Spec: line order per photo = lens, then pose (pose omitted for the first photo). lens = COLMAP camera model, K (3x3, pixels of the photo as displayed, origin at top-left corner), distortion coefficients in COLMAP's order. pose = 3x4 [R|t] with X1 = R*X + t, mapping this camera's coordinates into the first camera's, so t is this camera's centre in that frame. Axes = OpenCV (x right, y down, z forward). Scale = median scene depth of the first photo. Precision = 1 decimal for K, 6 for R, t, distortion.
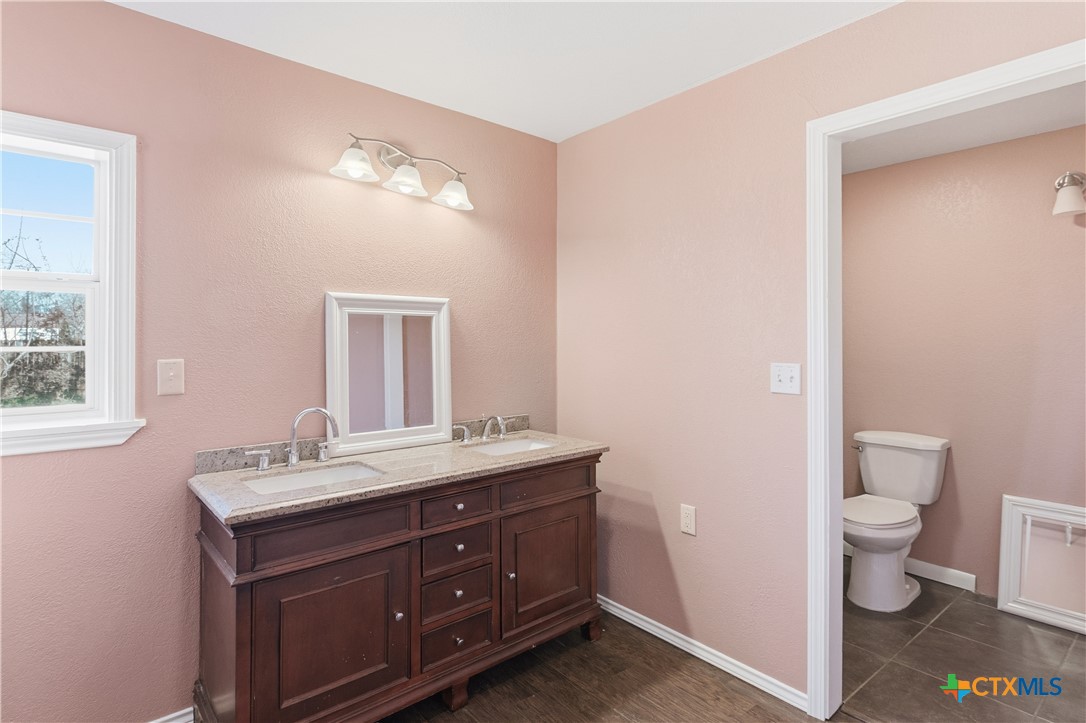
lens RADIAL K [[561.2, 0, 544.6], [0, 561.2, 350.7], [0, 0, 1]] dist [0.005297, 0.000740]
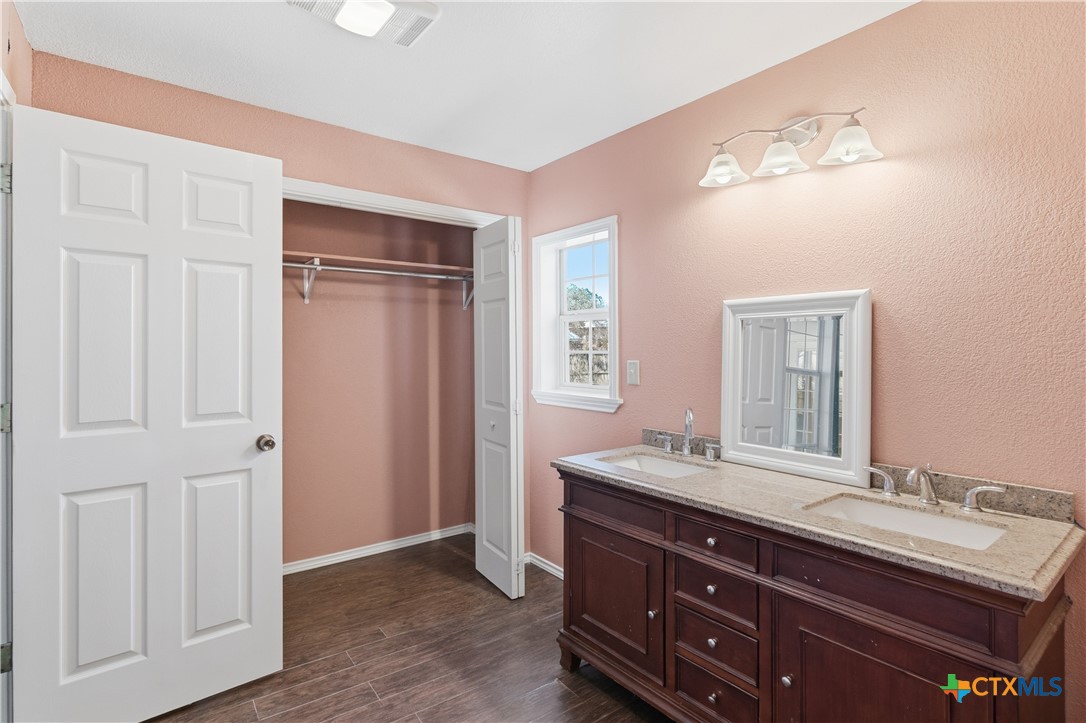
lens RADIAL K [[531.3, 0, 544.6], [0, 531.3, 357.3], [0, 0, 1]] dist [-0.002369, -0.000985]
pose [[-0.041494, 0.019090, -0.998956, 0.655451], [-0.019569, 0.999610, 0.019915, -0.013753], [0.998947, 0.020375, -0.041104, 0.766662]]
